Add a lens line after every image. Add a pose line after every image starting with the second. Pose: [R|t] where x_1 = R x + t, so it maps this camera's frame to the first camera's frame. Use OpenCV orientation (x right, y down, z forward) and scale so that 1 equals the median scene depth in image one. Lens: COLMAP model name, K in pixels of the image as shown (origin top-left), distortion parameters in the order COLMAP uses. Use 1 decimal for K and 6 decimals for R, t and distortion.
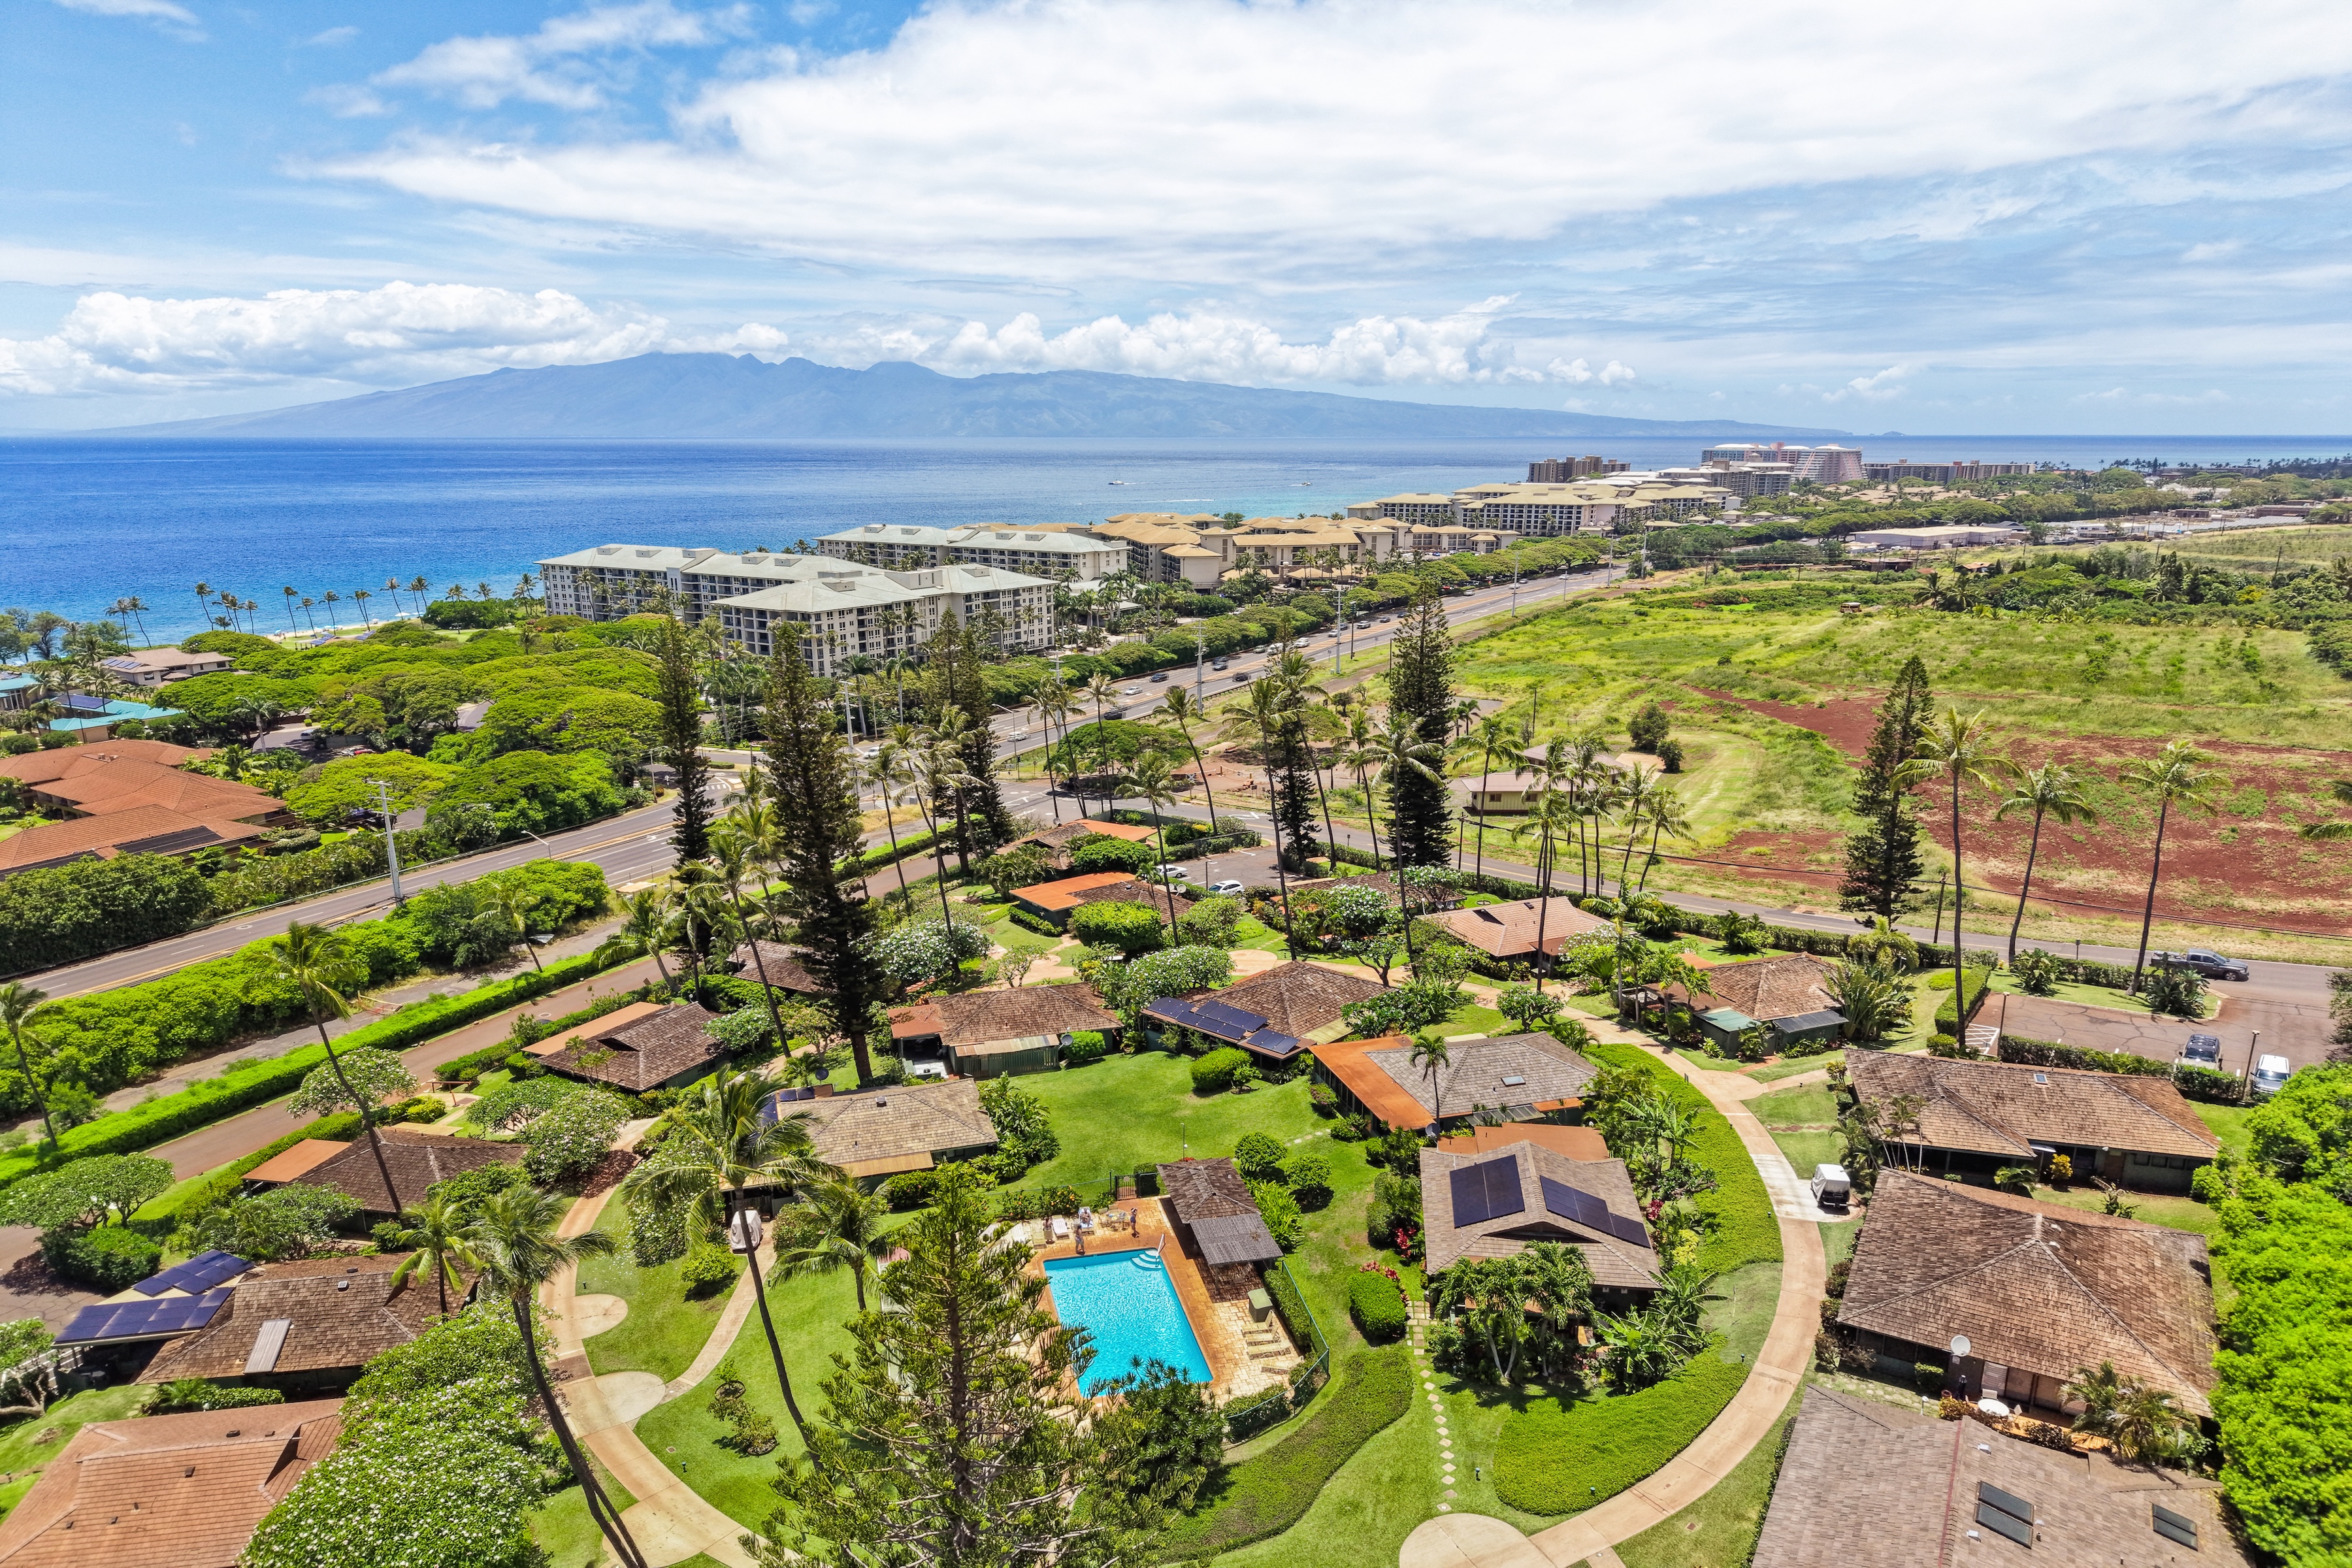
lens RADIAL K [[1580.8, 0, 1155.3], [0, 1580.8, 786.2], [0, 0, 1]] dist [0.036943, -0.044619]
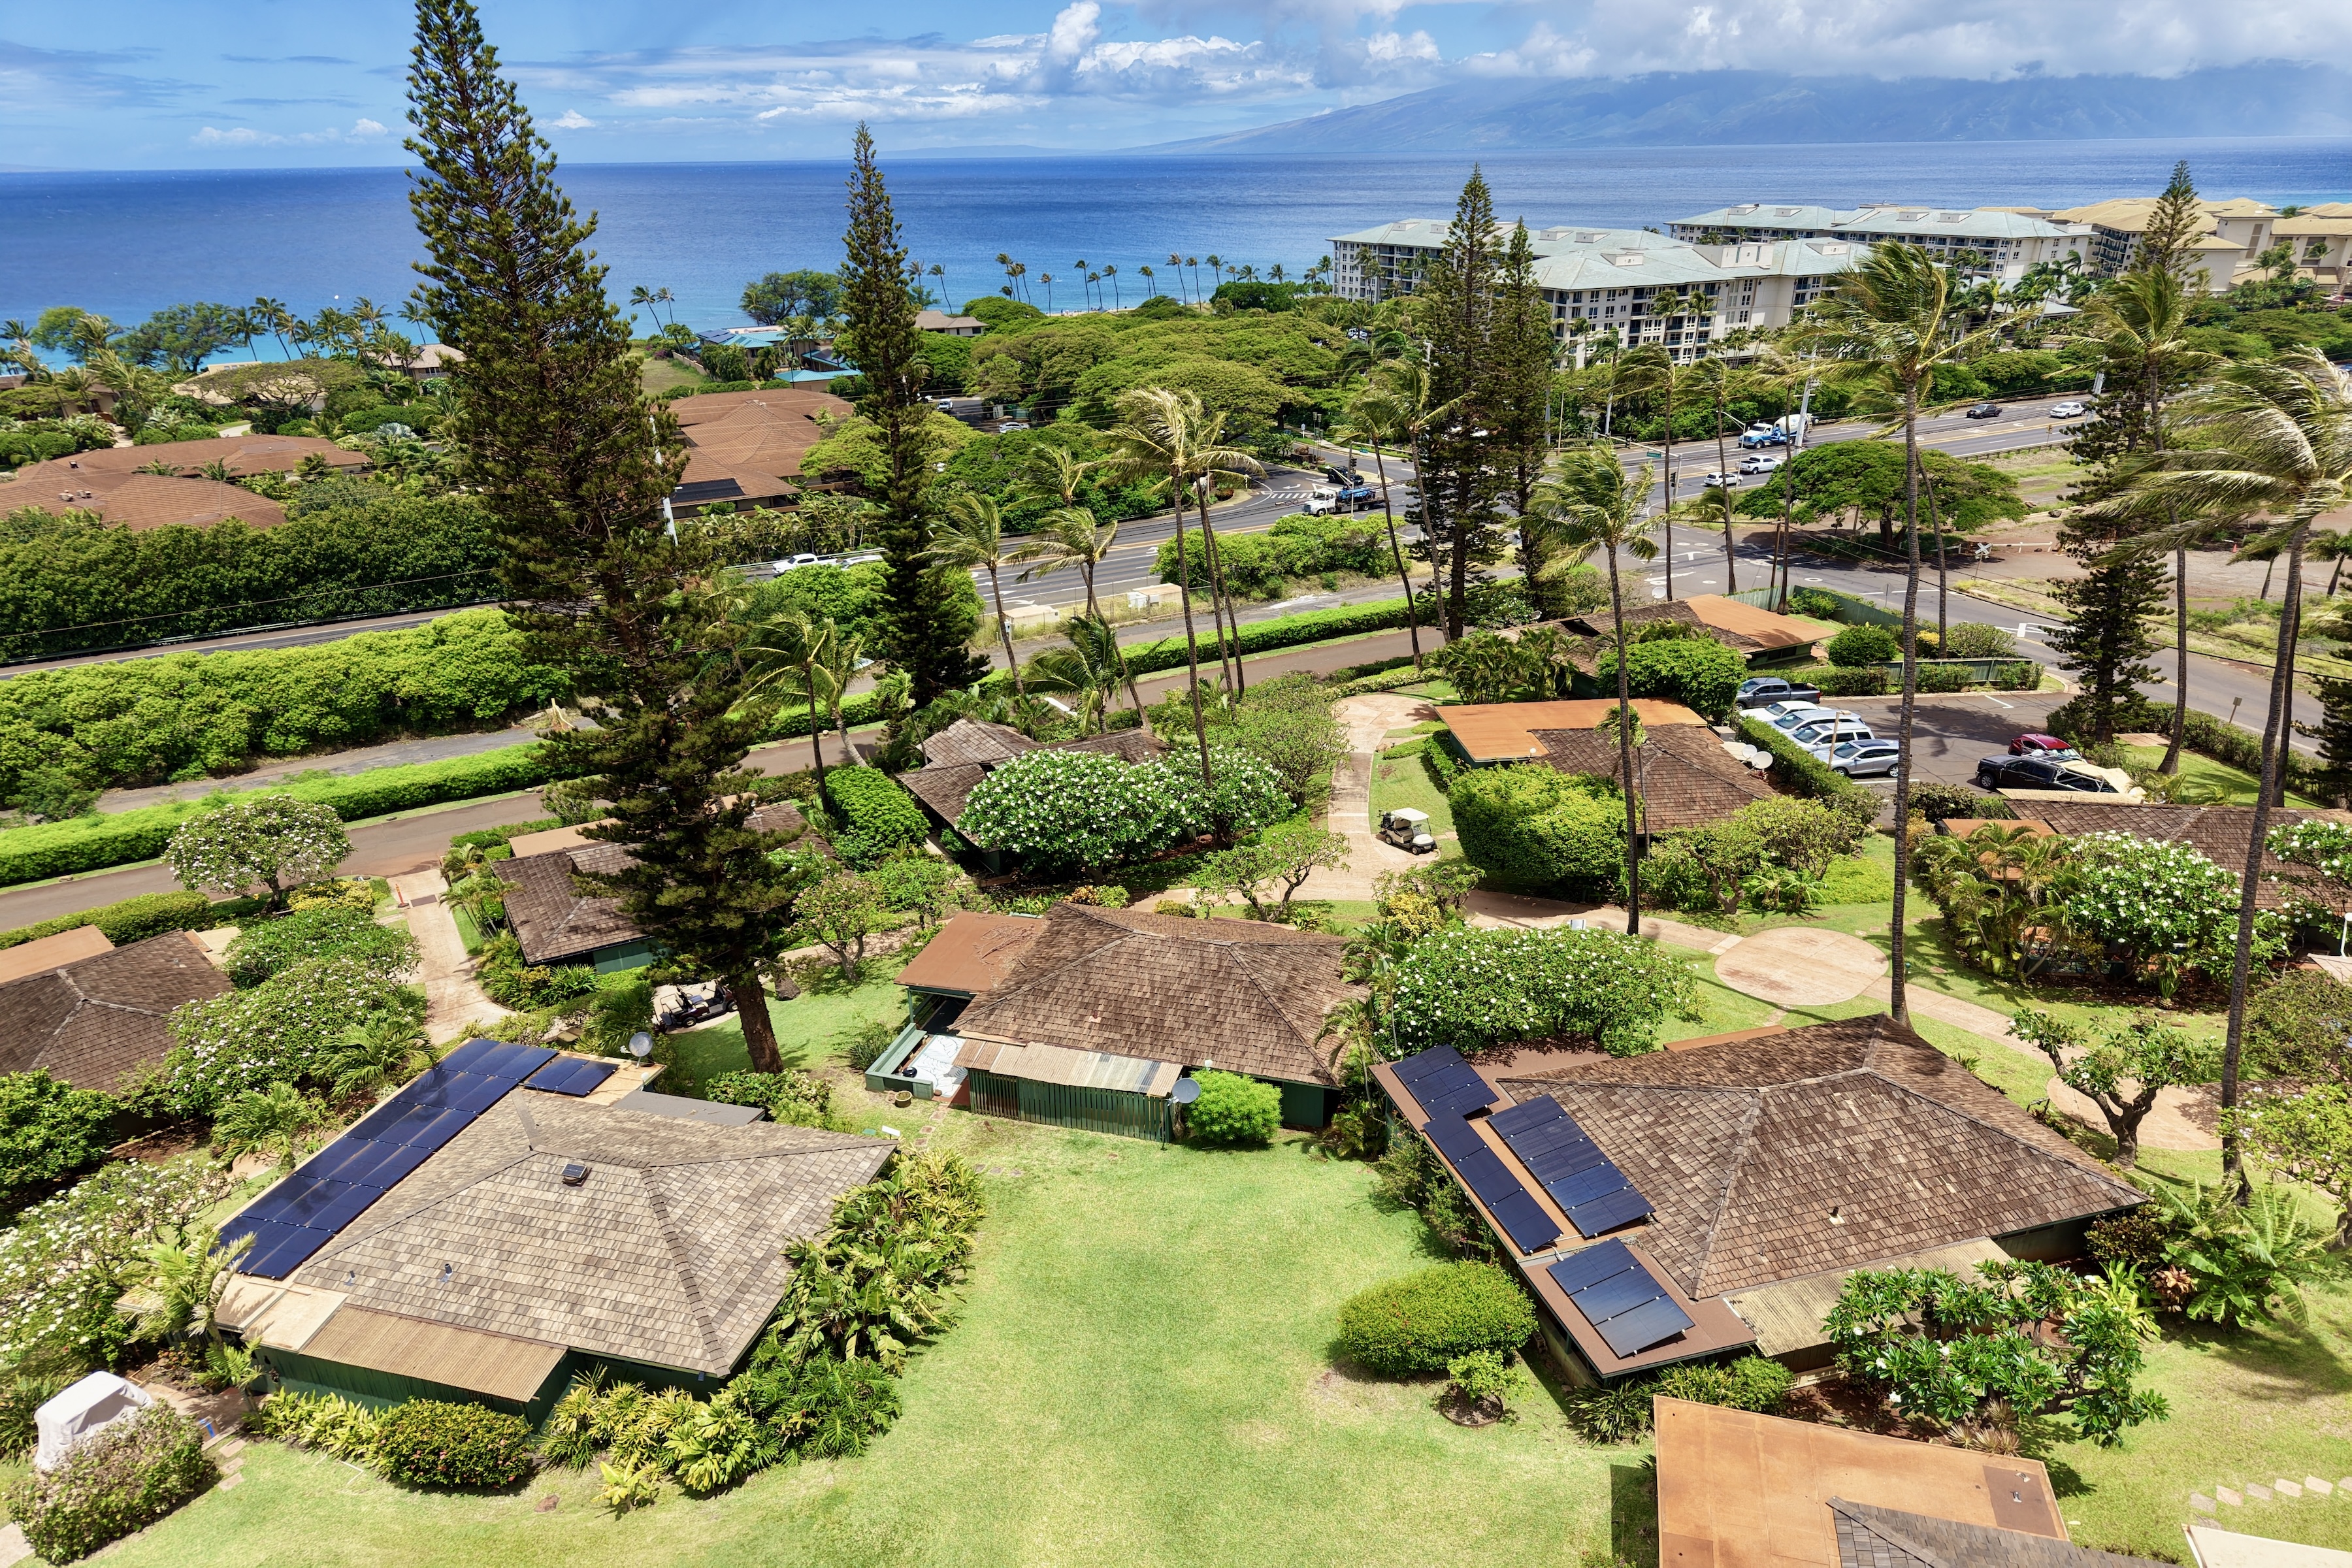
lens RADIAL K [[1580.8, 0, 1155.3], [0, 1580.8, 786.2], [0, 0, 1]] dist [0.036943, -0.044619]
pose [[0.846116, 0.187152, -0.499060, 0.044205], [-0.103519, 0.976199, 0.190575, -0.000232], [0.522849, -0.109586, 0.845352, 0.209395]]
